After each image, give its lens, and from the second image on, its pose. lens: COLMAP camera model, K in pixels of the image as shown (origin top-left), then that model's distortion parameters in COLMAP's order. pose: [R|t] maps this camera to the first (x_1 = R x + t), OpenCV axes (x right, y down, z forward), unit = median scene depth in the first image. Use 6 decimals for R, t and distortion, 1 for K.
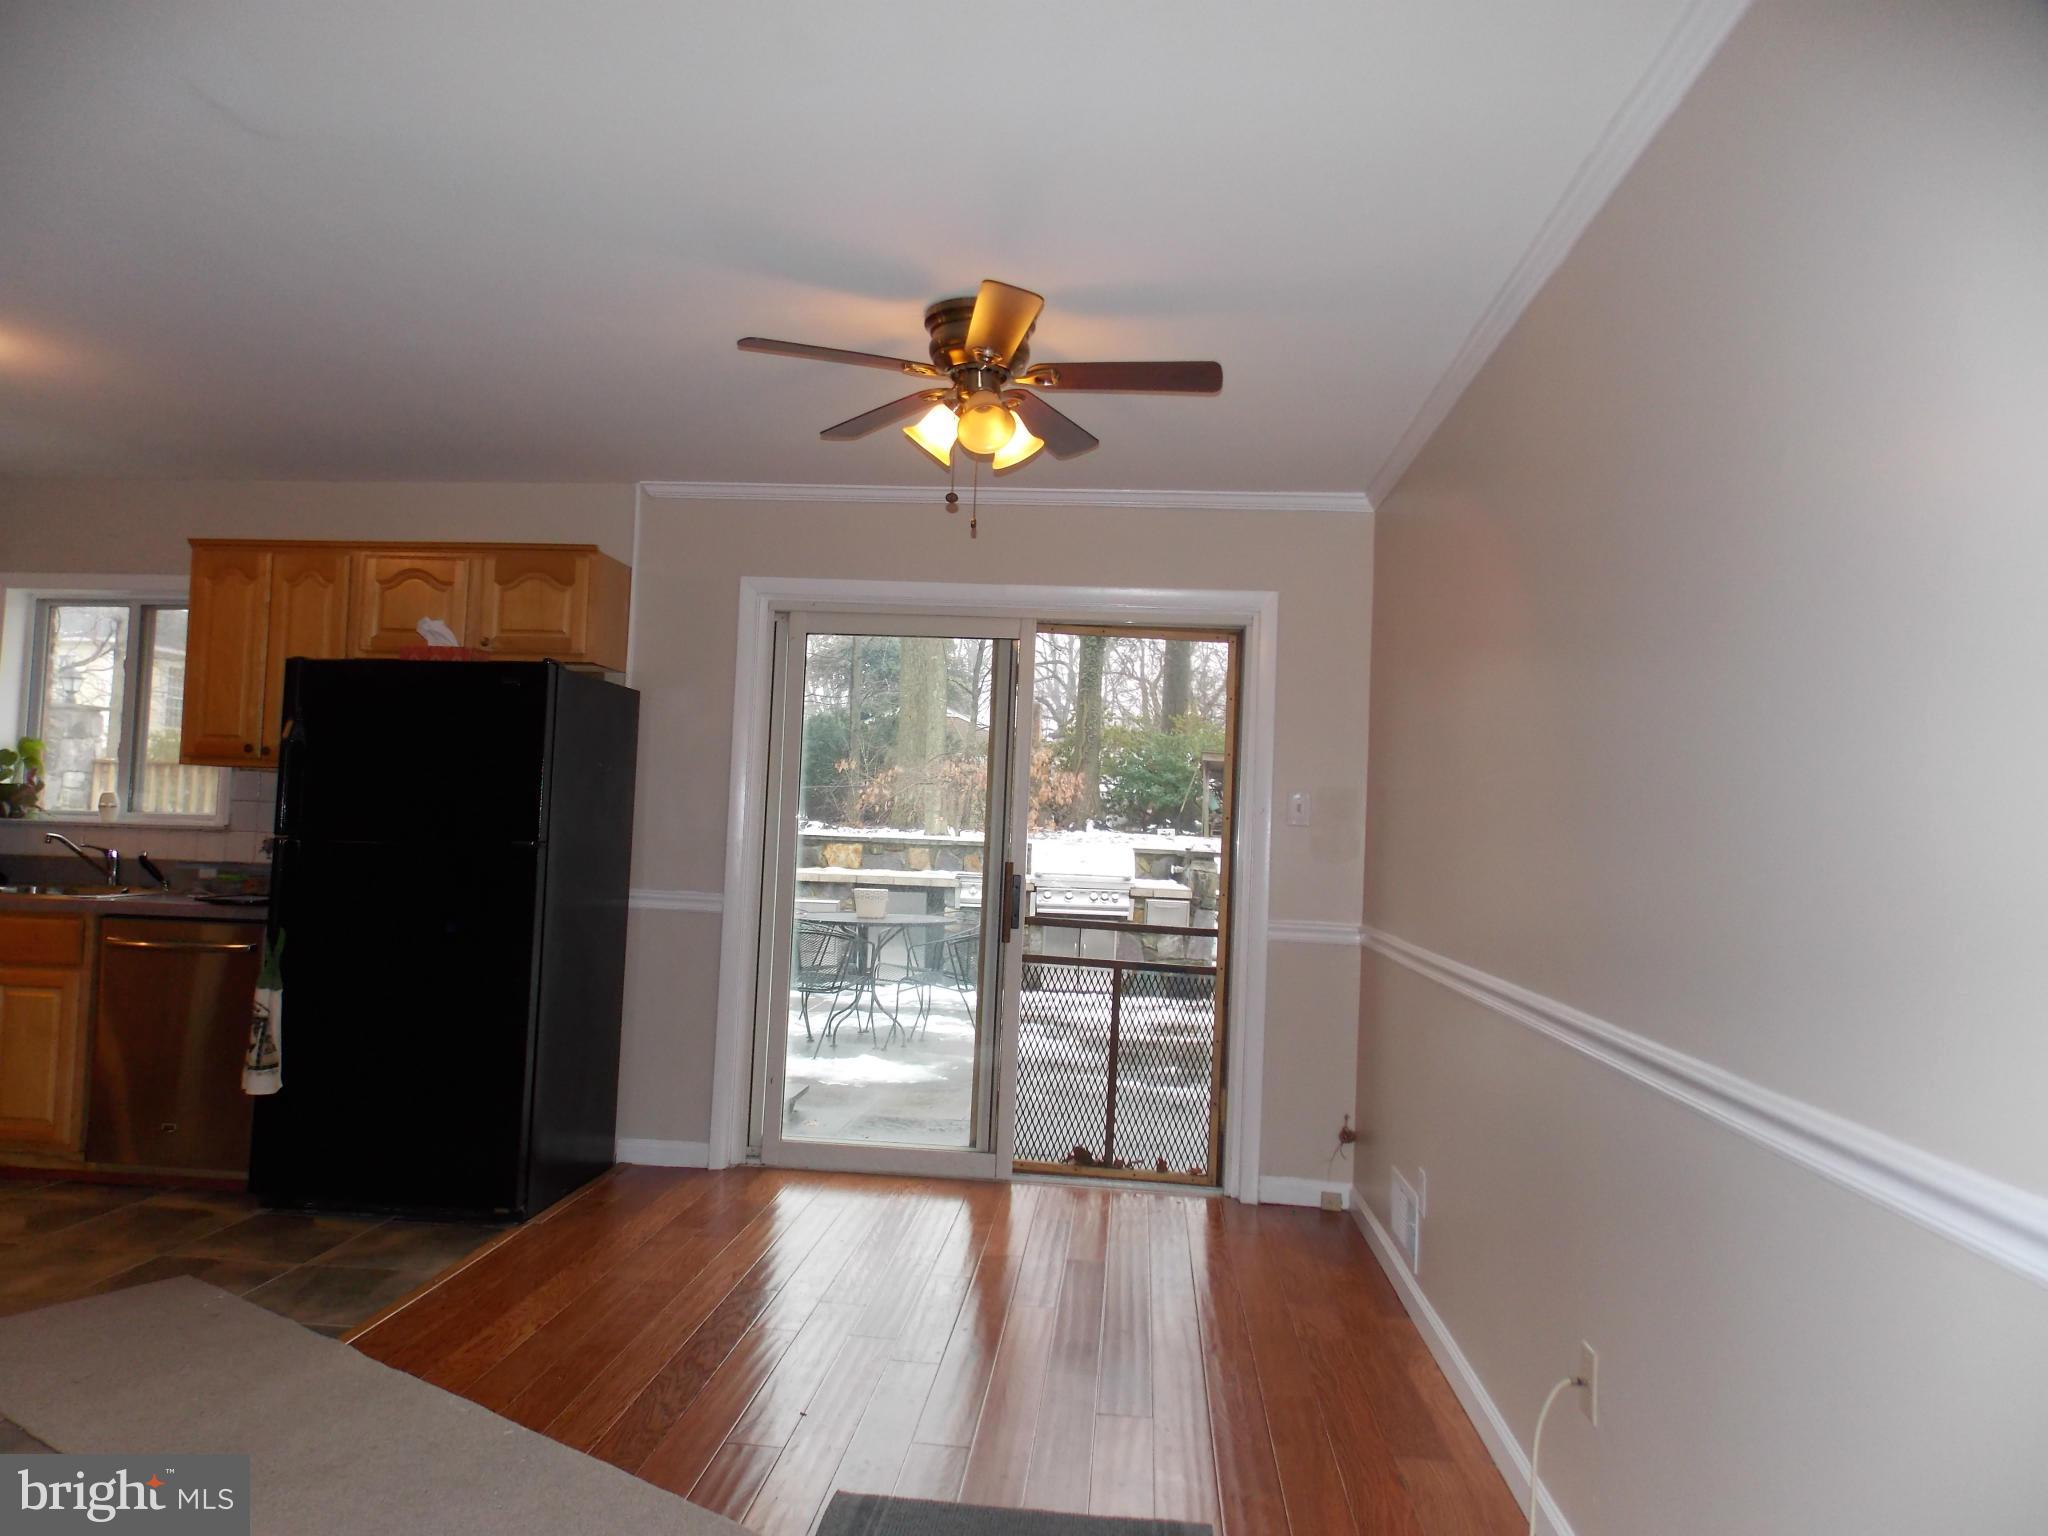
lens RADIAL K [[1364.3, 0, 1024.7], [0, 1364.3, 745.8], [0, 0, 1]] dist [0.009366, -0.010249]
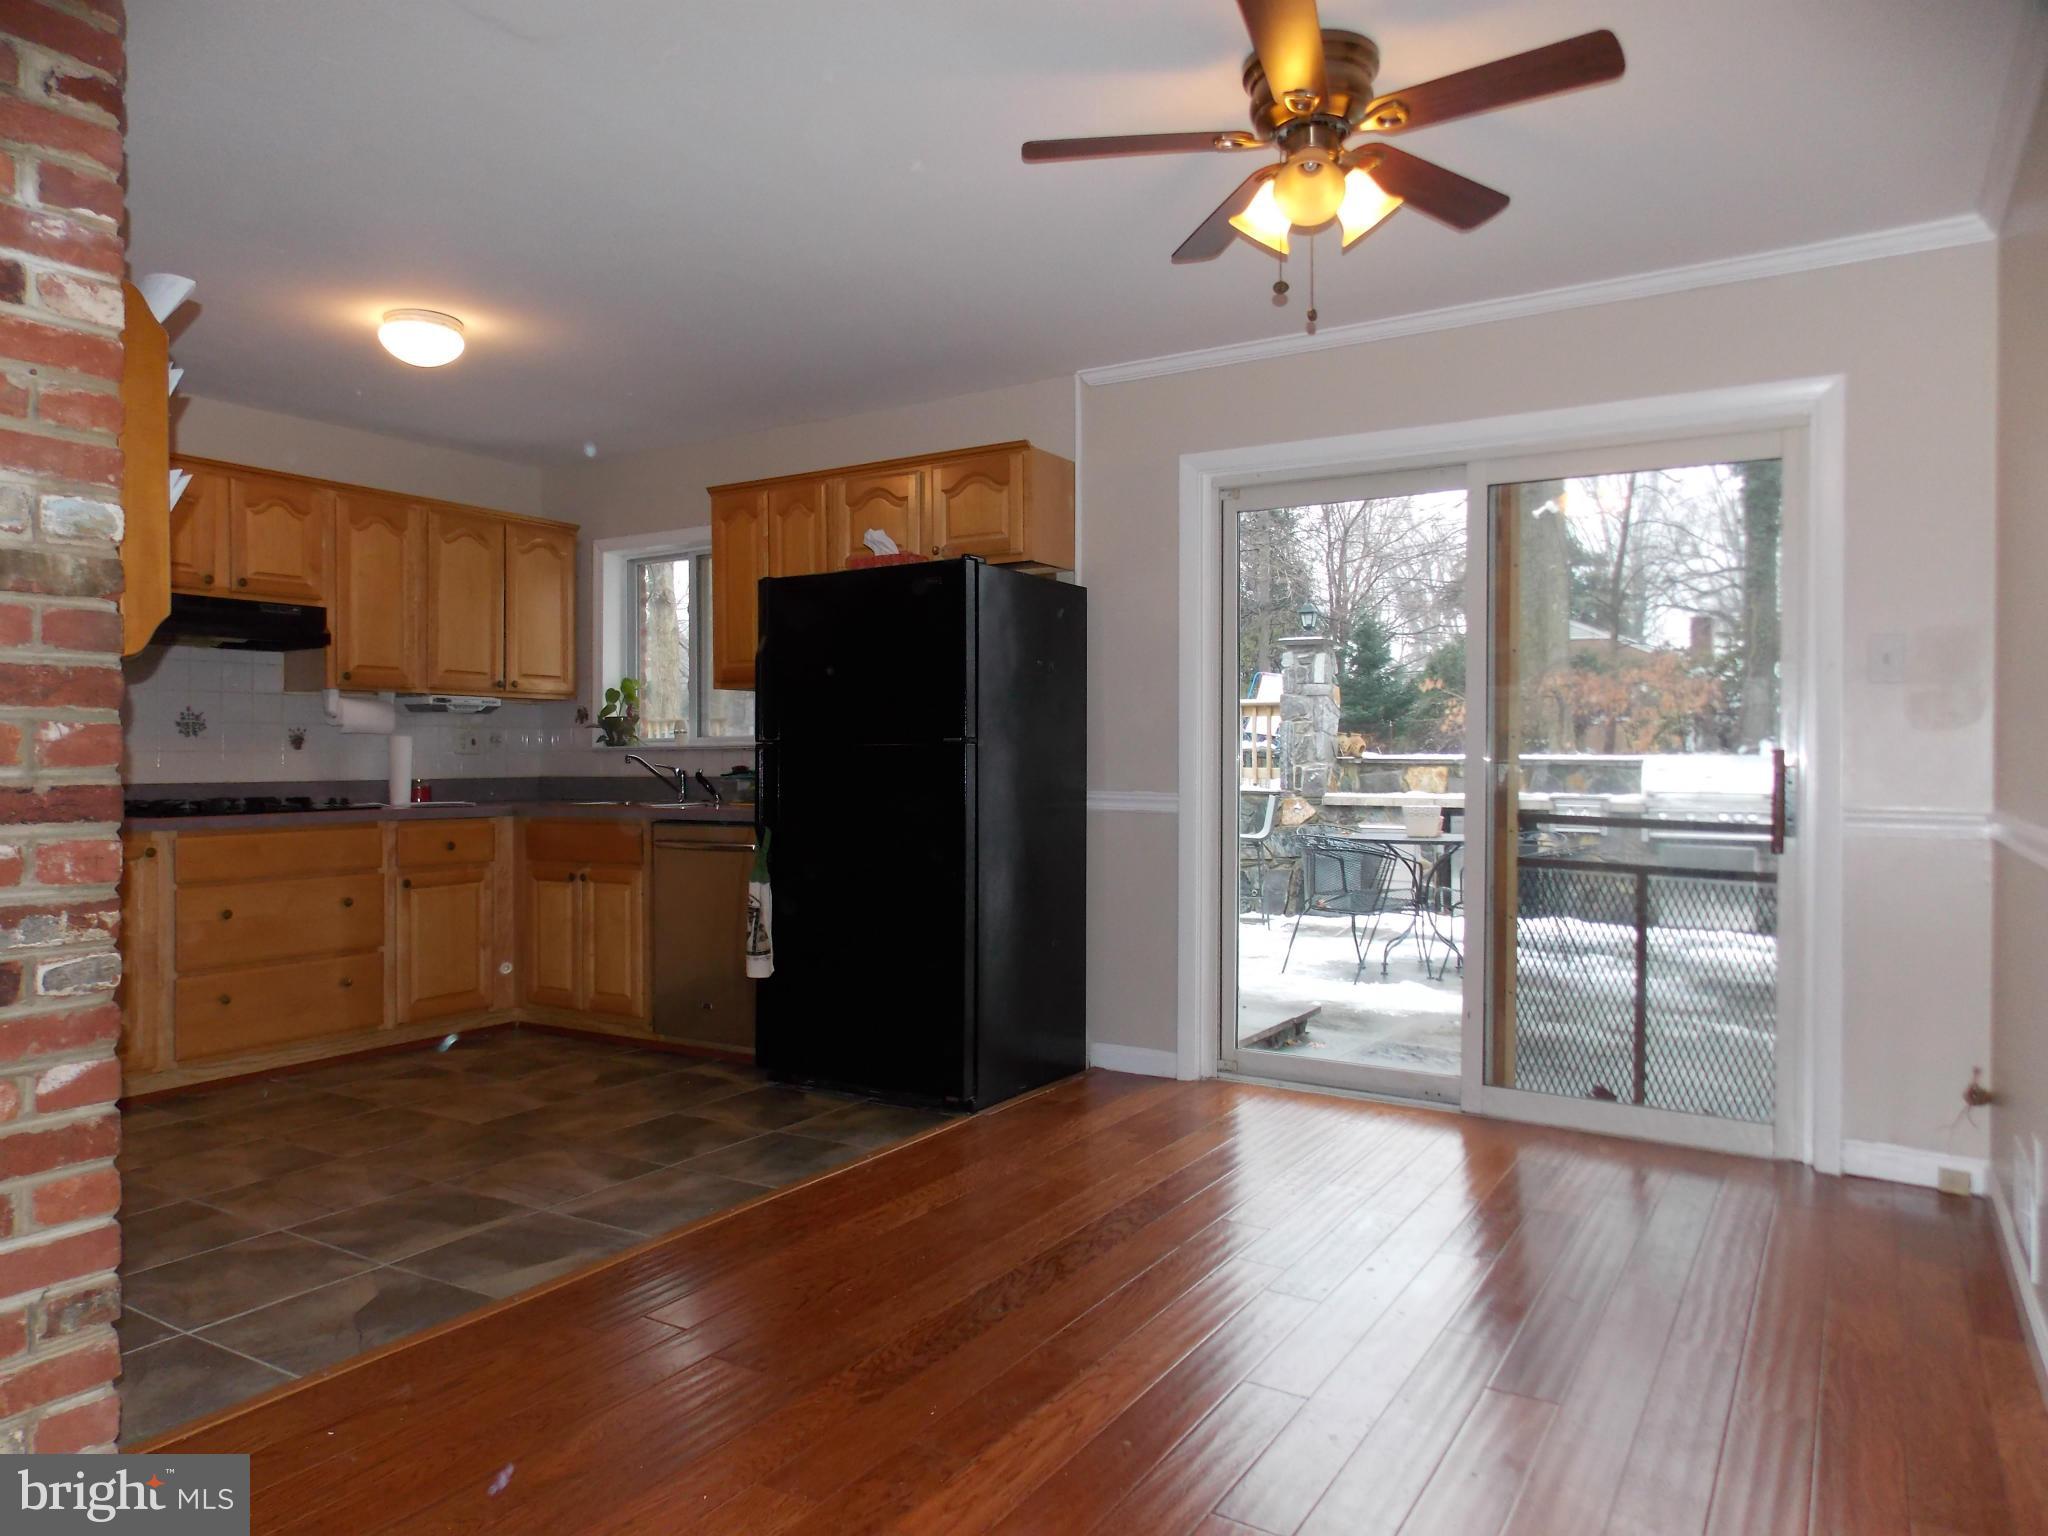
lens RADIAL K [[1364.3, 0, 1016.0], [0, 1364.3, 749.6], [0, 0, 1]] dist [0.009366, -0.010249]
pose [[0.889301, -0.038582, -0.455691, 0.114500], [0.057594, 0.997950, 0.027904, 0.046207], [0.453680, -0.051060, 0.889701, 0.110115]]
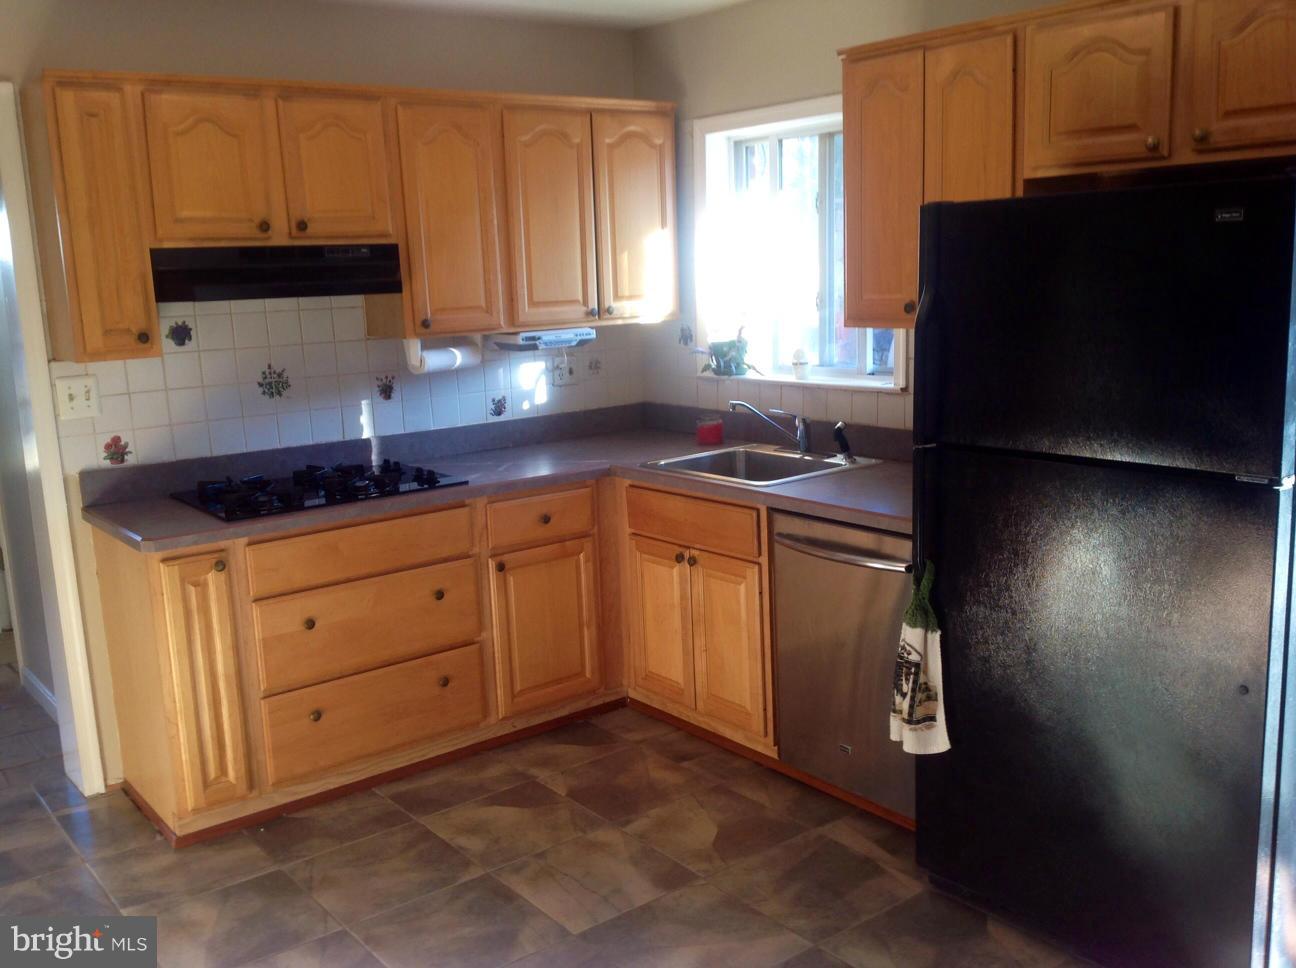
lens RADIAL K [[1311.7, 0, 630.5], [0, 1311.7, 482.7], [0, 0, 1]] dist [0.239052, 0.000000]
pose [[0.676416, 0.069732, -0.733211, -0.082200], [0.101692, 0.977131, 0.186746, -0.062390], [0.729465, -0.200880, 0.653856, 0.325430]]
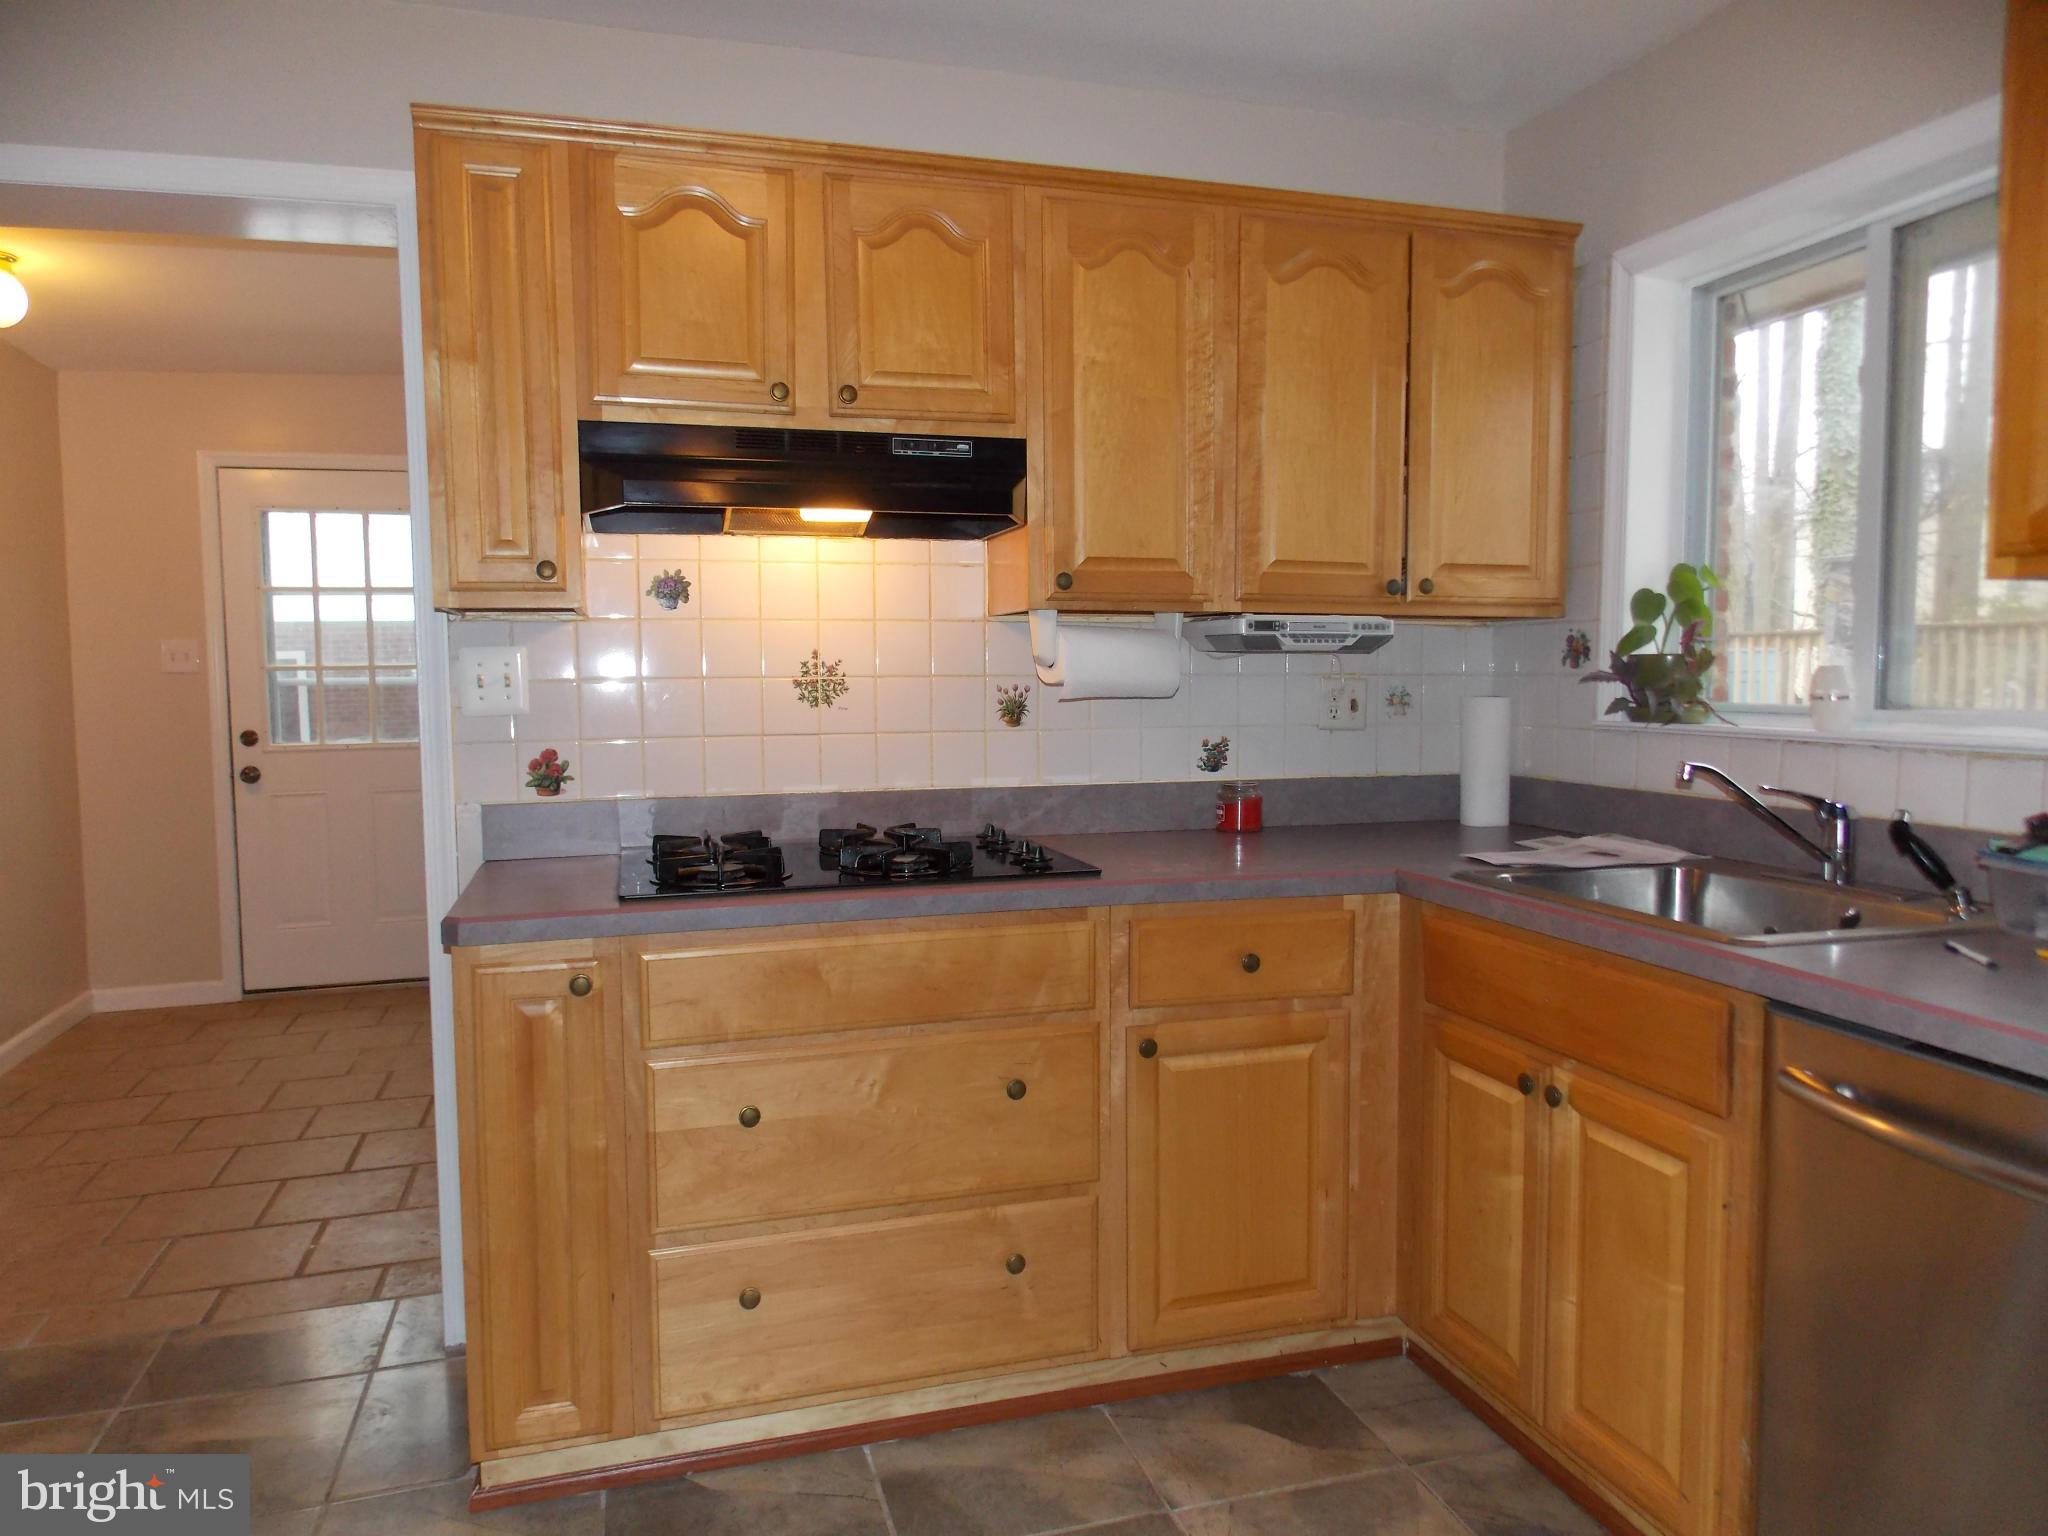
lens RADIAL K [[1364.3, 0, 1030.7], [0, 1364.3, 763.4], [0, 0, 1]] dist [0.009366, -0.010249]
pose [[0.380829, 0.027113, -0.924248, -0.383079], [0.065387, 0.996278, 0.056168, 0.026162], [0.922331, -0.081824, 0.377639, 0.633104]]
